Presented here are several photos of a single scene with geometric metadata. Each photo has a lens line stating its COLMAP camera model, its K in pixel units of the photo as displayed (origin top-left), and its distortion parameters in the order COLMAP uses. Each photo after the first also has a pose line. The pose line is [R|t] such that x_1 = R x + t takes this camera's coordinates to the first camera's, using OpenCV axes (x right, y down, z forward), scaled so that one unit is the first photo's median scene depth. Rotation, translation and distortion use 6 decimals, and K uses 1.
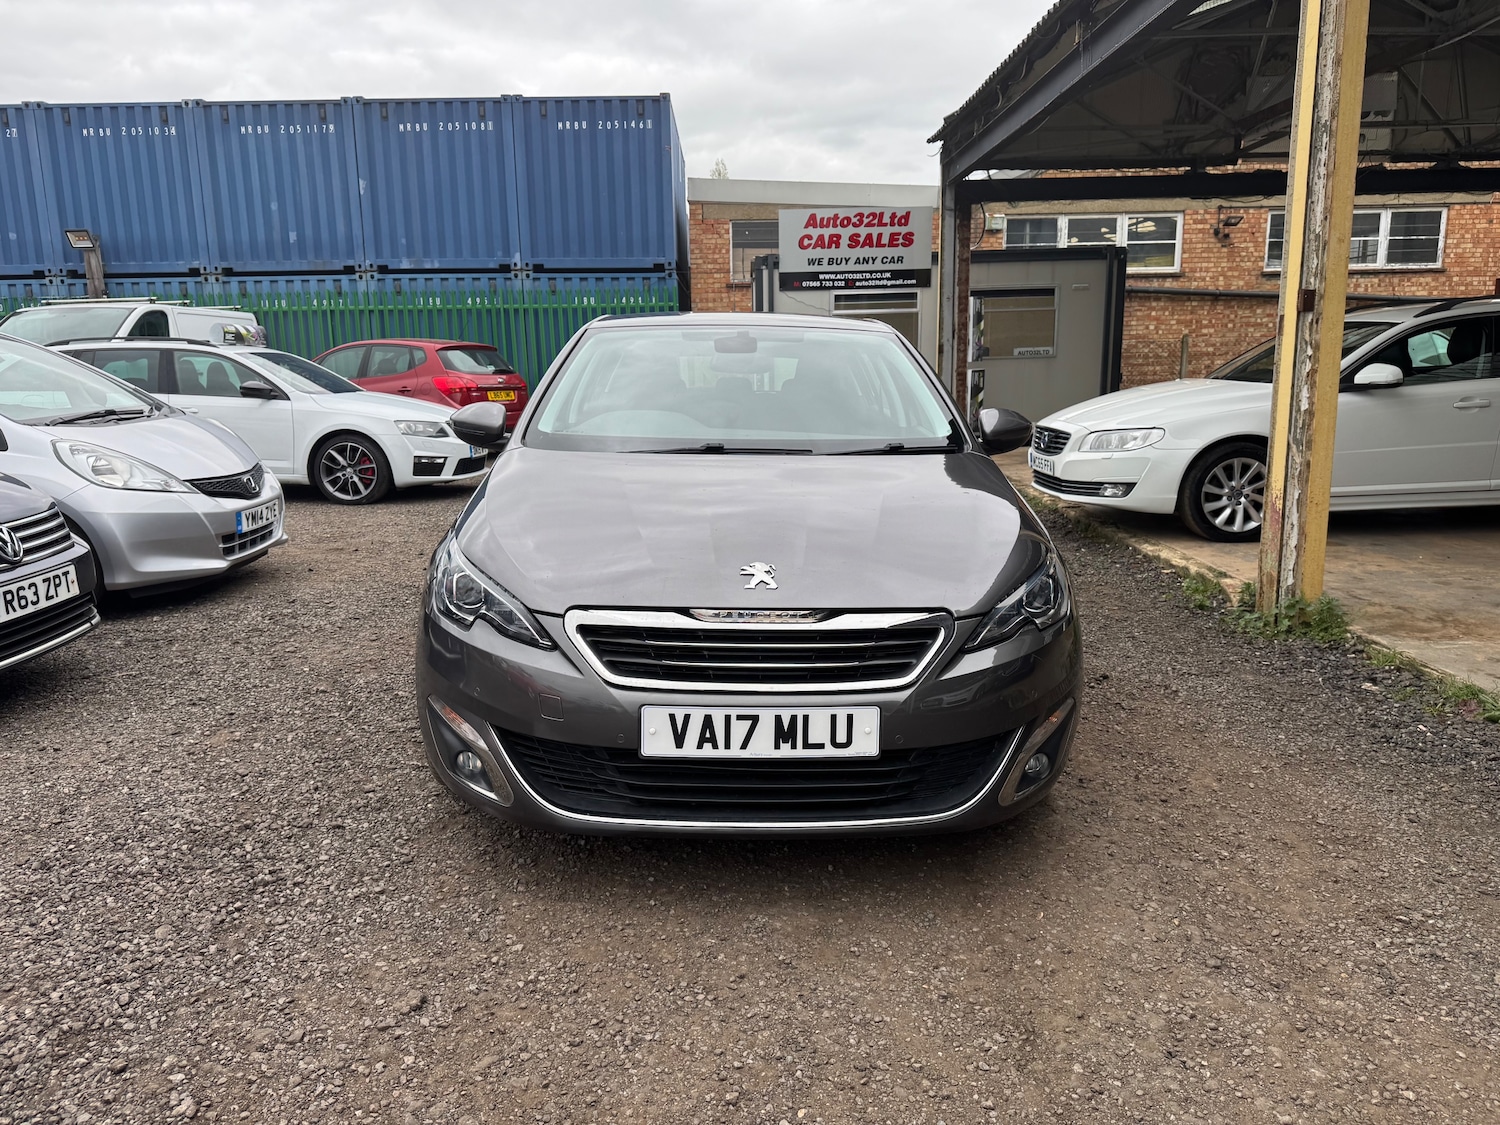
lens RADIAL K [[1072.9, 0, 744.4], [0, 1072.9, 566.4], [0, 0, 1]] dist [0.094105, -0.126098]
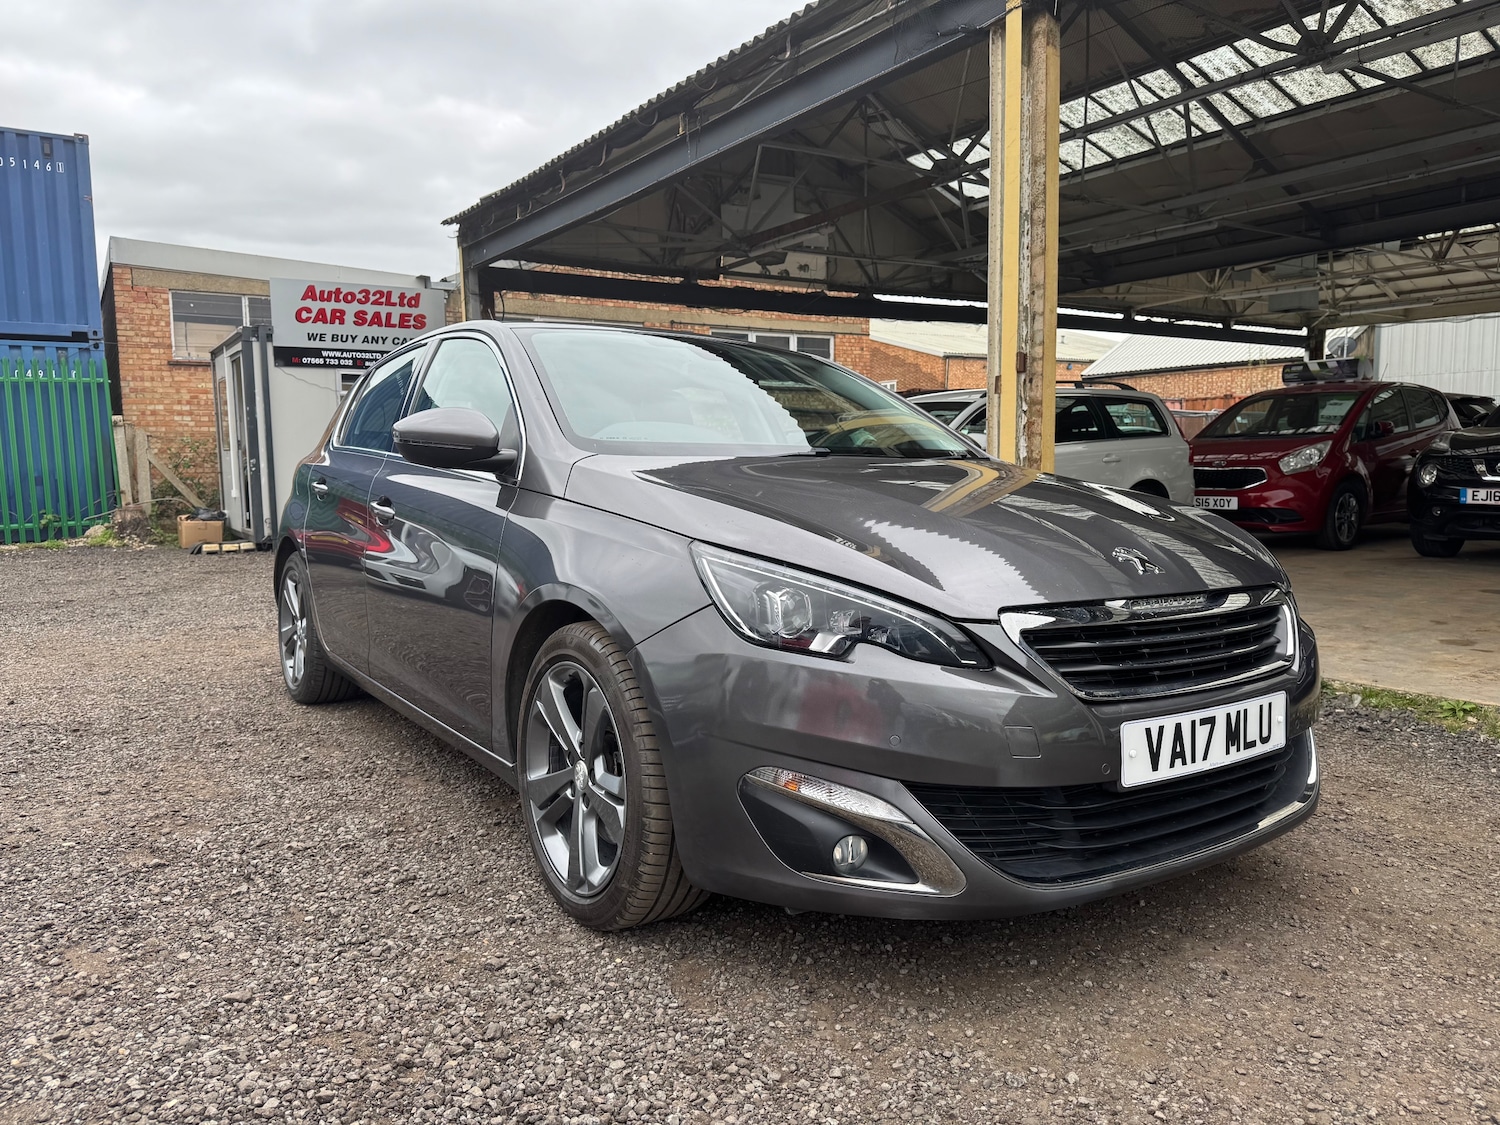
lens RADIAL K [[1079.2, 0, 750.0], [0, 1079.2, 562.5], [0, 0, 1]] dist [0.023359, -0.030836]
pose [[0.835264, -0.048703, 0.547688, -0.134941], [0.107211, 0.991377, -0.075345, 0.007978], [-0.539296, 0.121651, 0.833283, 0.085415]]
